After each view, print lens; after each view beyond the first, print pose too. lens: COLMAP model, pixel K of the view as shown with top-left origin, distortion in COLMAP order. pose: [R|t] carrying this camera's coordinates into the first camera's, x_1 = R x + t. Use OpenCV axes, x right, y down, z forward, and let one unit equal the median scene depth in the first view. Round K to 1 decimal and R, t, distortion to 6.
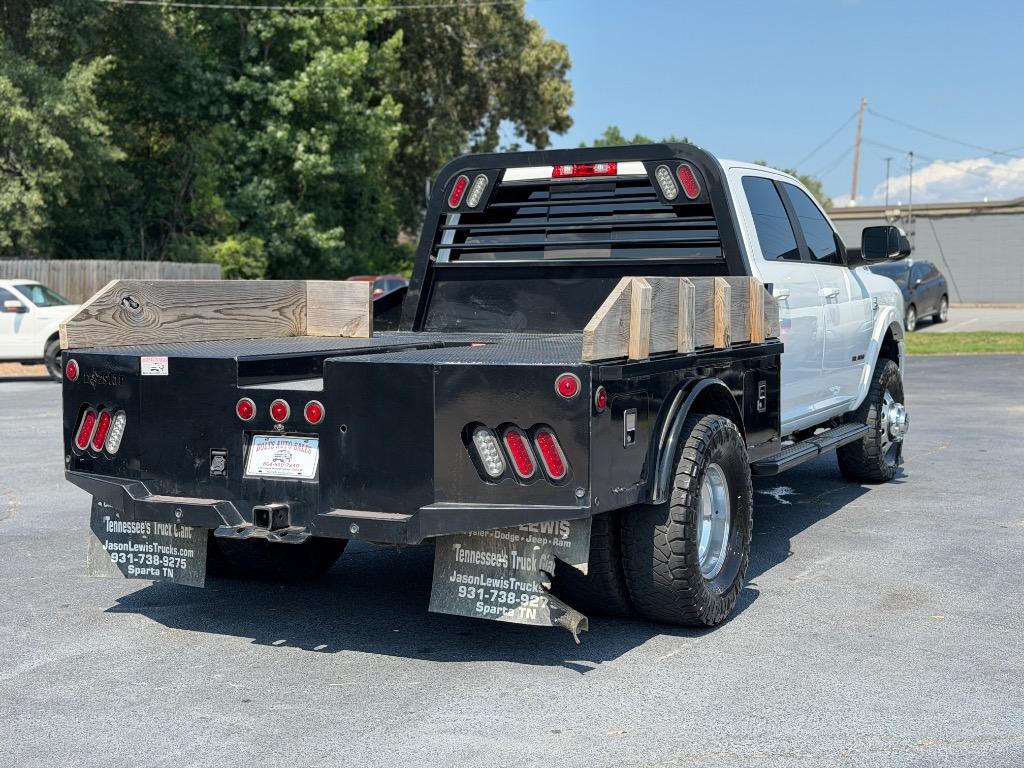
lens RADIAL K [[1438.1, 0, 513.6], [0, 1438.1, 403.2], [0, 0, 1]] dist [0.112177, -0.009223]
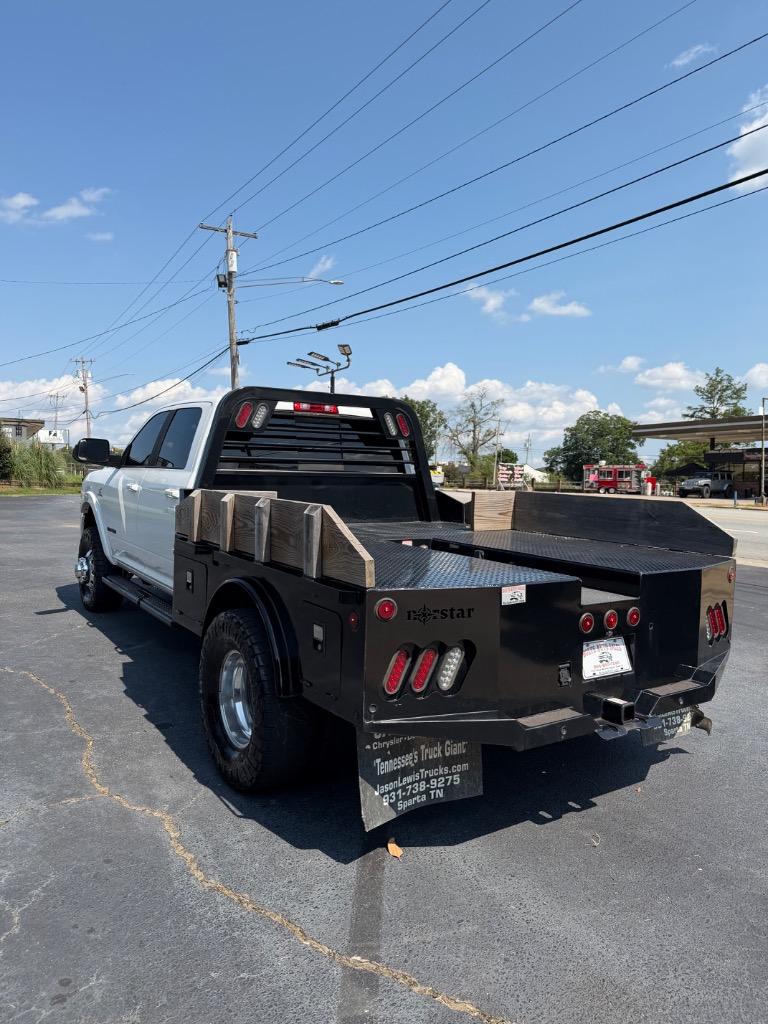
lens RADIAL K [[718.4, 0, 382.1], [0, 718.4, 516.3], [0, 0, 1]] dist [0.154558, -0.315084]
pose [[0.484946, -0.043916, 0.873441, -0.692488], [0.041063, 0.998780, 0.027420, -0.093062], [-0.873579, 0.022569, 0.486158, 0.774976]]
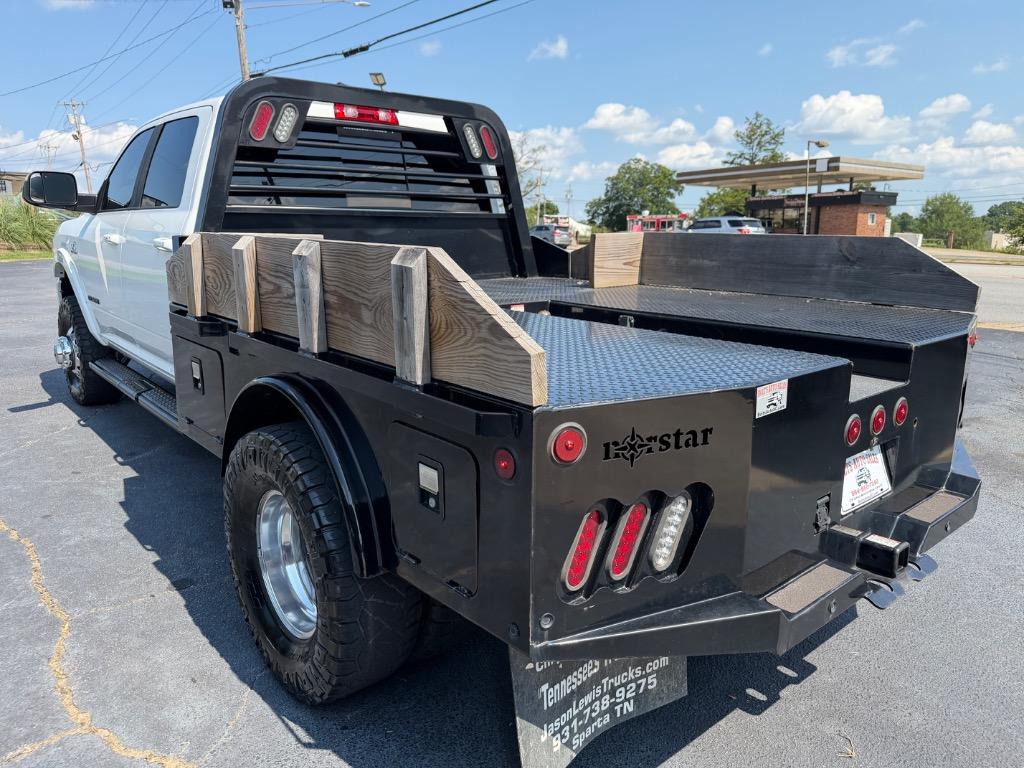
lens RADIAL K [[718.4, 0, 512.0], [0, 718.4, 392.0], [0, 0, 1]] dist [0.154558, -0.315084]
pose [[0.372411, -0.204229, 0.905318, -0.519568], [0.063455, 0.978807, 0.194705, -0.086754], [-0.925896, -0.015064, 0.377478, 0.920394]]
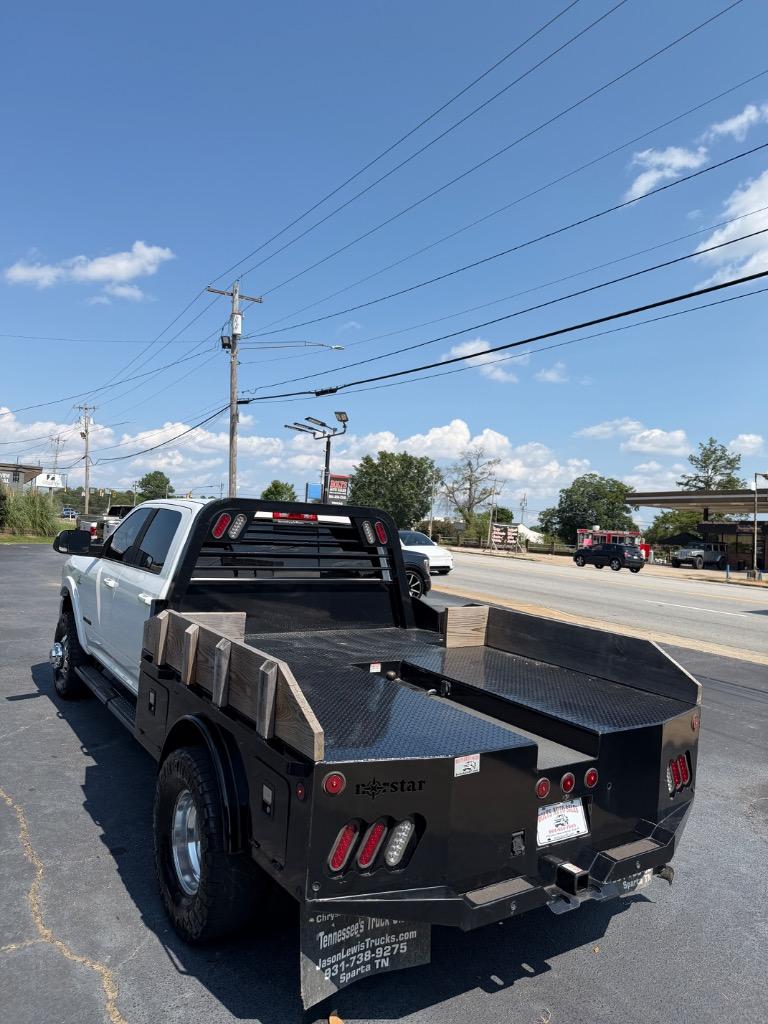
lens RADIAL K [[719.8, 0, 380.3], [0, 719.8, 517.4], [0, 0, 1]] dist [0.121311, -0.225407]
pose [[0.482129, 0.036077, 0.875357, -0.684071], [0.000461, 0.999141, -0.041433, -0.166763], [-0.876100, 0.020379, 0.481699, 0.749549]]
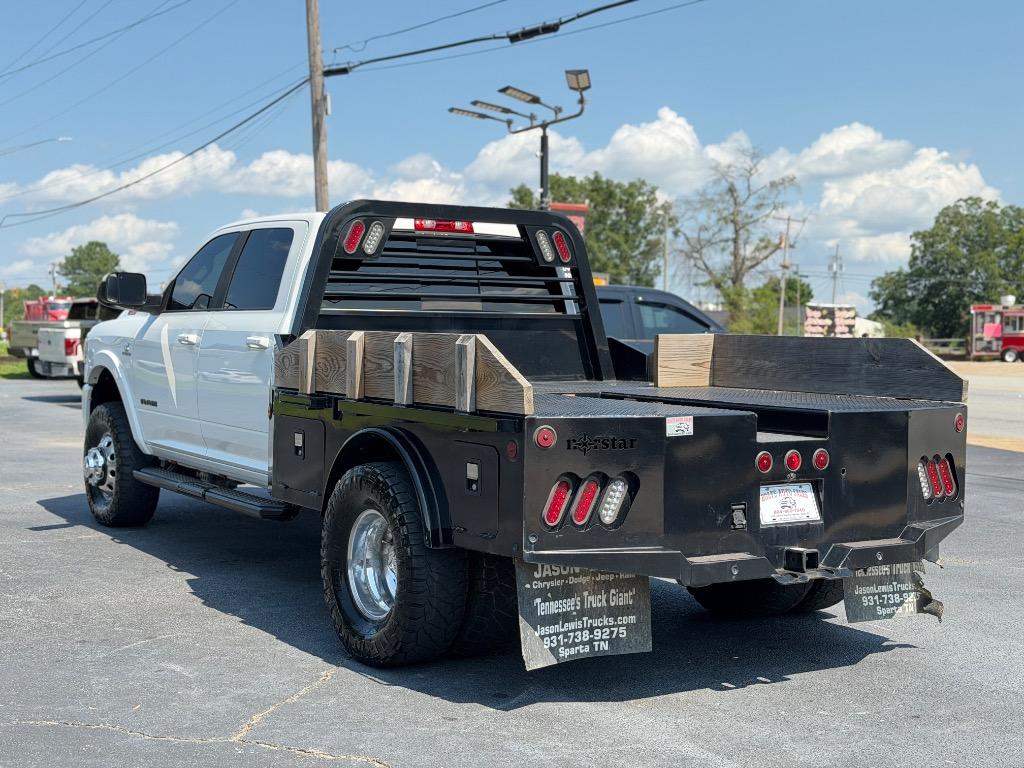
lens RADIAL K [[1438.1, 0, 513.6], [0, 1438.1, 403.2], [0, 0, 1]] dist [0.112177, -0.009223]
pose [[0.491497, -0.035157, 0.870169, -1.073125], [0.052715, 0.998554, 0.010569, -0.053686], [-0.869282, 0.040676, 0.492640, 0.576403]]
